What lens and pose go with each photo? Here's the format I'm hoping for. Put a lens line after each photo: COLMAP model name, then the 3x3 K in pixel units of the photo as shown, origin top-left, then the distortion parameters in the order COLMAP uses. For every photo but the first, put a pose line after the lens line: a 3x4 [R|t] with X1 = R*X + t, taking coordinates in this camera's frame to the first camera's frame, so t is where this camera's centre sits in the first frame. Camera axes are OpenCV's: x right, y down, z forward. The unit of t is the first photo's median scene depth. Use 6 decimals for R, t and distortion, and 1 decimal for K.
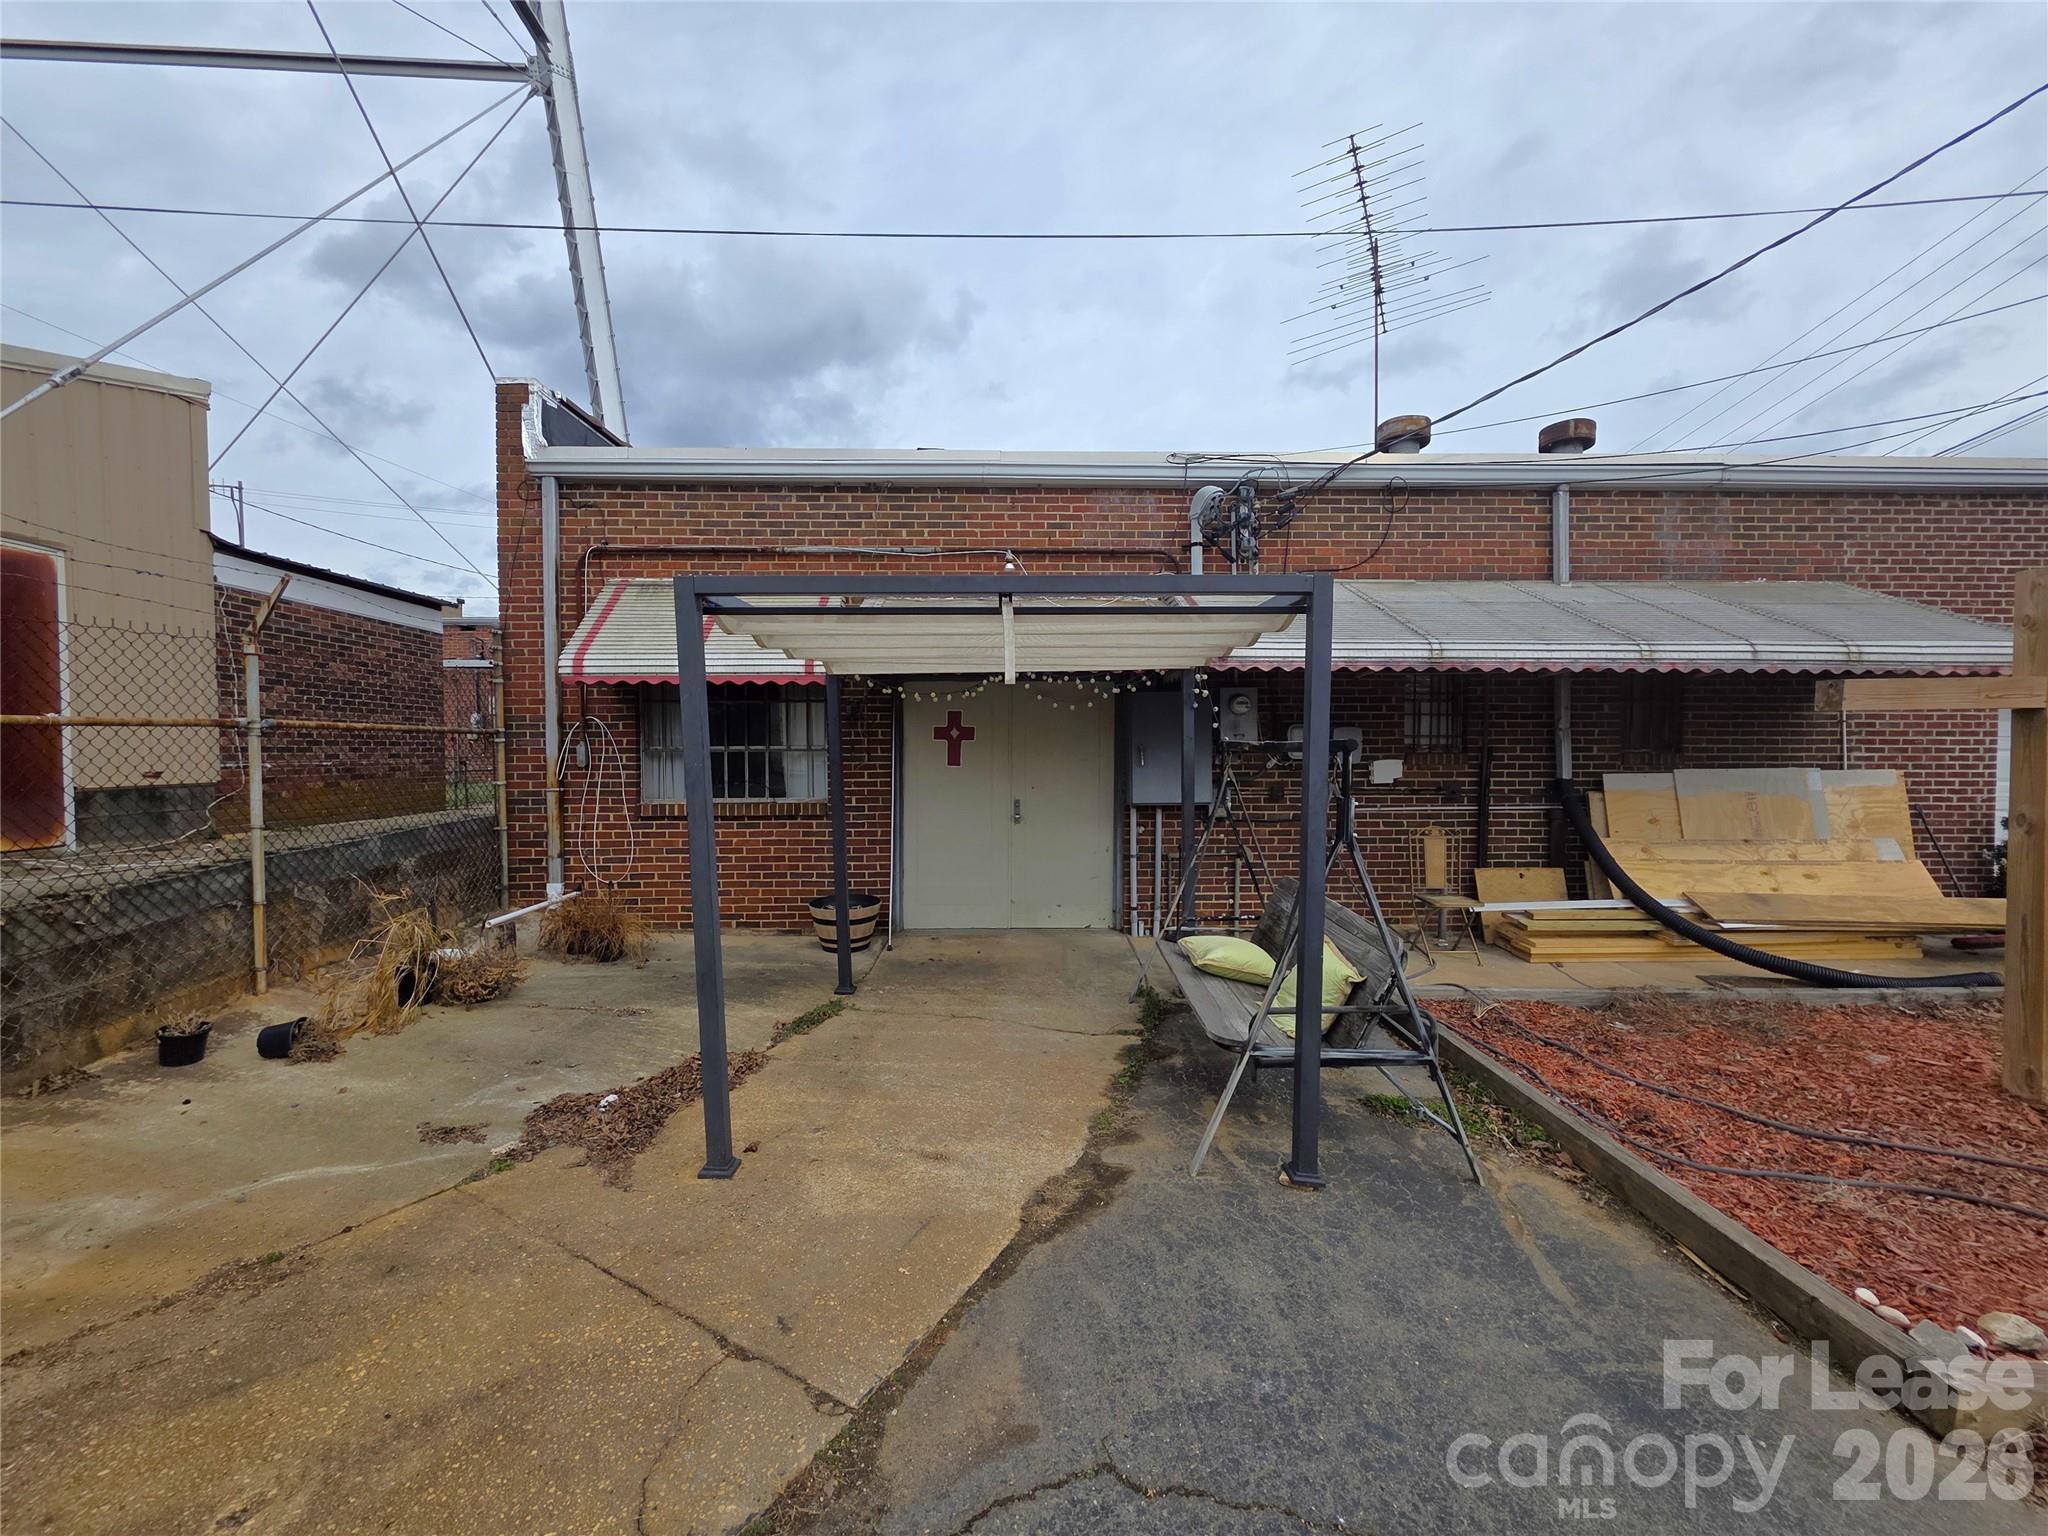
lens RADIAL K [[816.0, 0, 1032.4], [0, 816.0, 774.9], [0, 0, 1]] dist [0.006119, -0.000526]
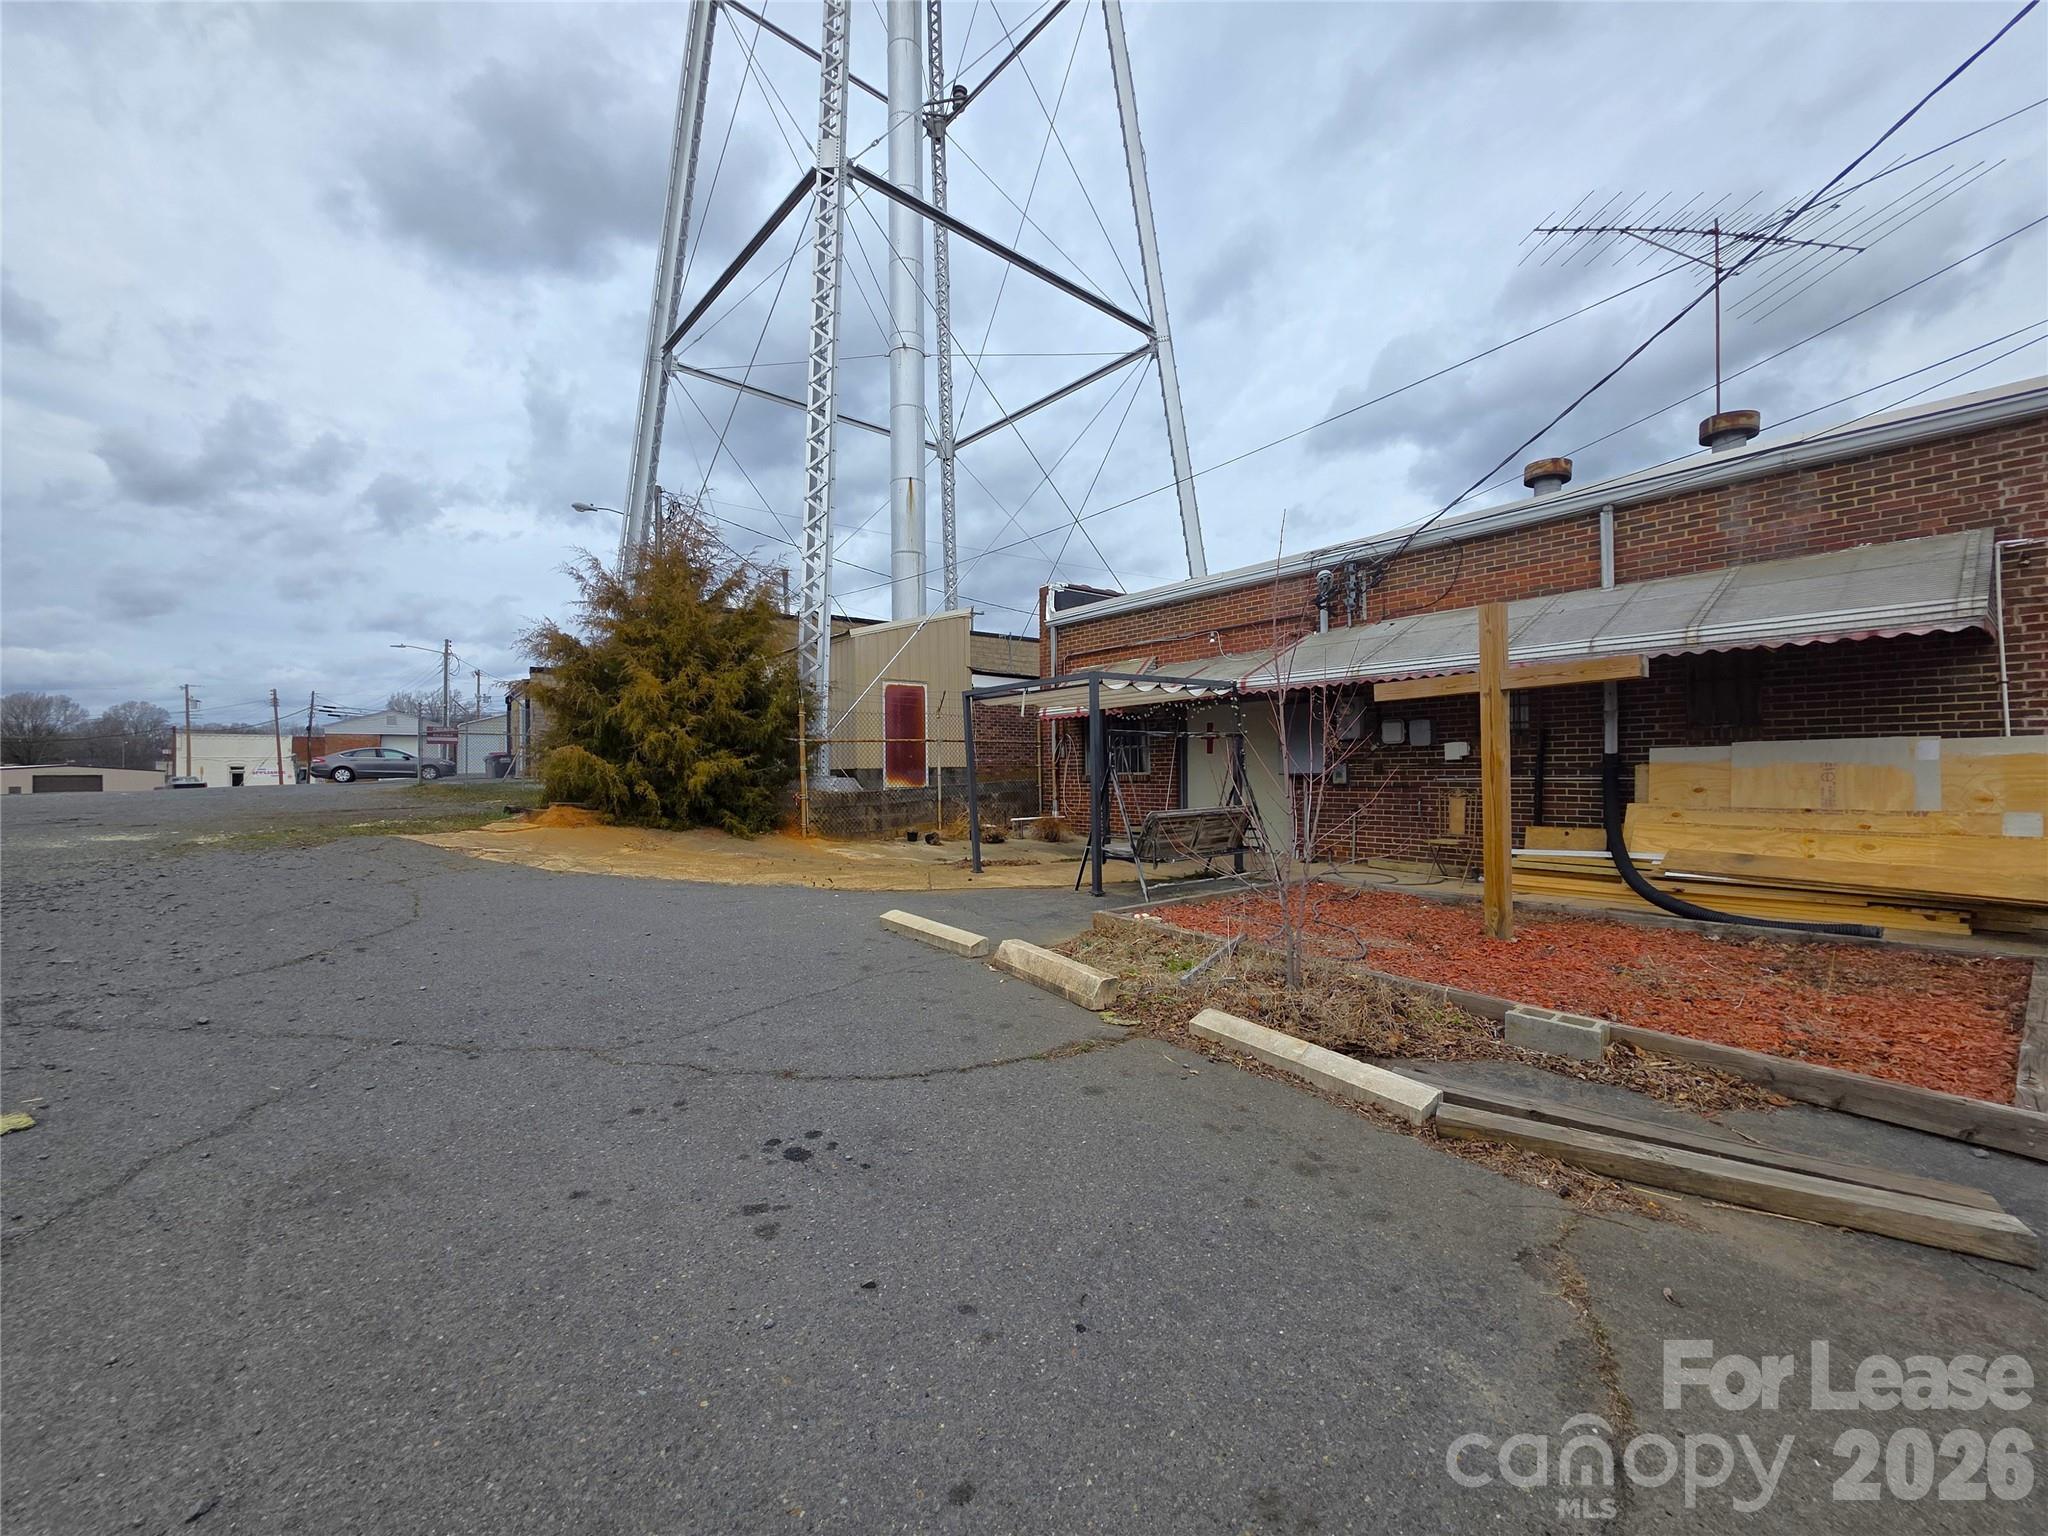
lens RADIAL K [[816.0, 0, 1022.2], [0, 816.0, 766.9], [0, 0, 1]] dist [0.006119, -0.000526]
pose [[0.609046, -0.008326, -0.793092, 1.071271], [-0.017943, 0.999544, -0.024273, 0.068144], [0.792932, 0.029014, 0.608619, -0.384962]]
